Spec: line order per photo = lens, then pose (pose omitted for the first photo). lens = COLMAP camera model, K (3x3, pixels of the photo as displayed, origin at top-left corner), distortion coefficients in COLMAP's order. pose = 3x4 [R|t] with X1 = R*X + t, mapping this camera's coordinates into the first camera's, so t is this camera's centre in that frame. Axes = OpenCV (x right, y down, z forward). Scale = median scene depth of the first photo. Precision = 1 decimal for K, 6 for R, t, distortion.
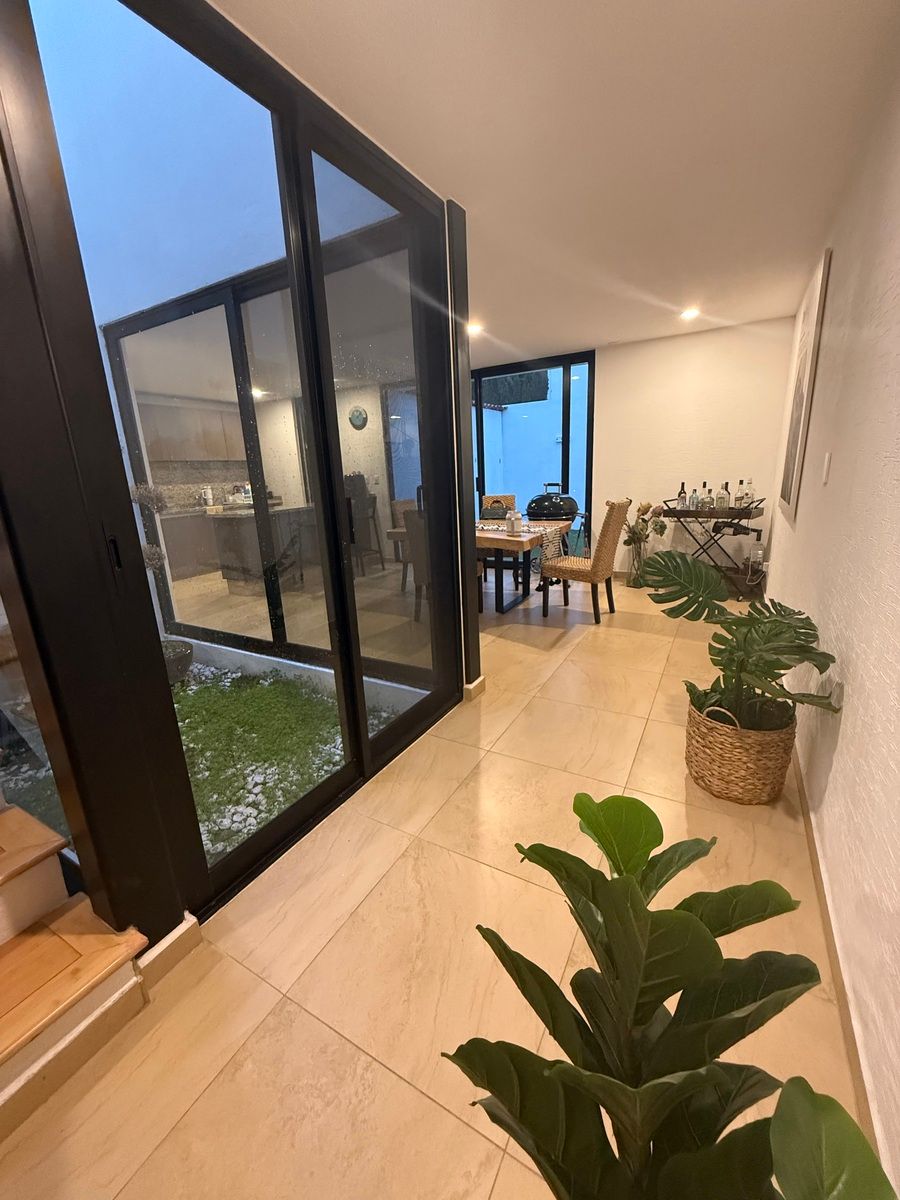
lens RADIAL K [[483.8, 0, 450.0], [0, 483.8, 600.0], [0, 0, 1]] dist [0.000638, 0.000134]
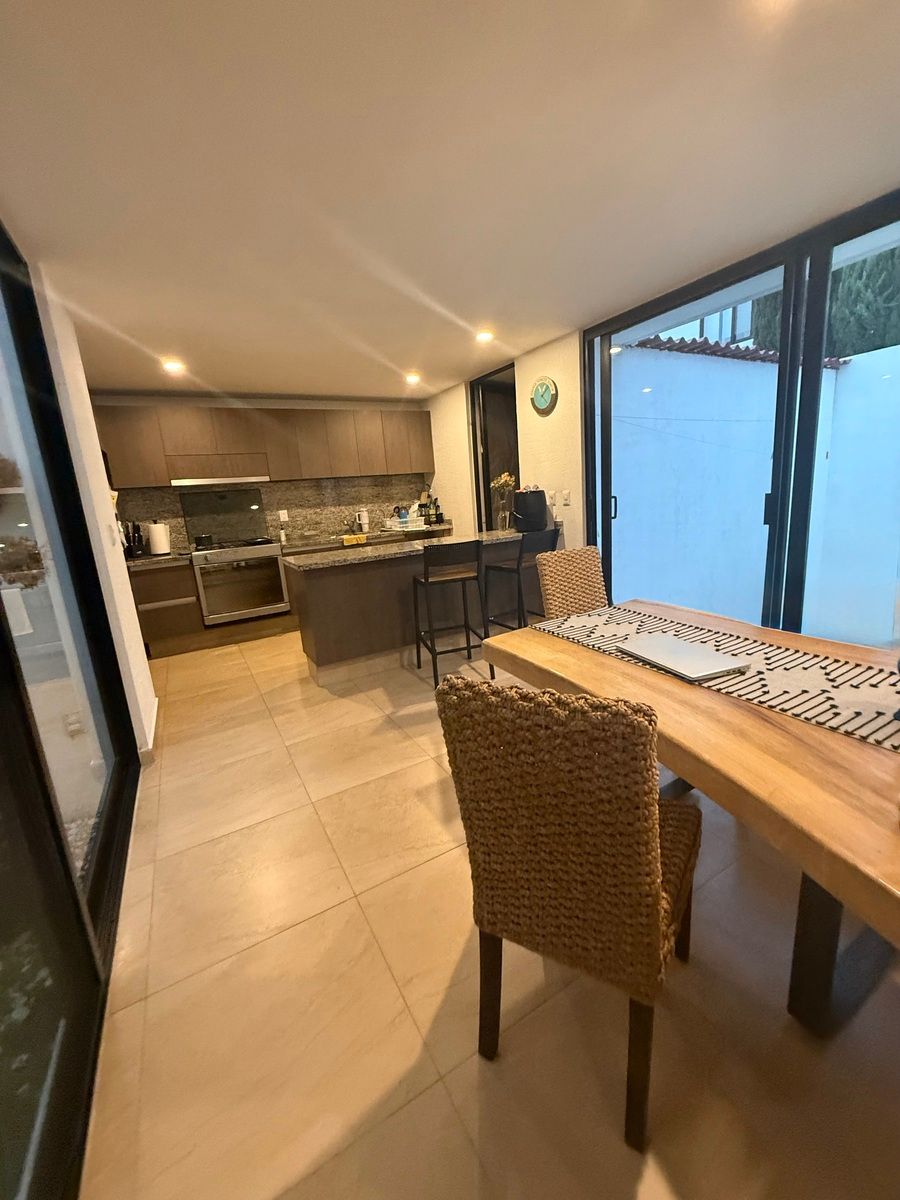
lens RADIAL K [[475.4, 0, 450.0], [0, 475.4, 600.0], [0, 0, 1]] dist [0.000110, -0.000136]
pose [[0.860125, 0.094578, -0.501239, 0.027210], [-0.098789, 0.994942, 0.018212, -0.116107], [0.500426, 0.033852, 0.865117, 0.410840]]
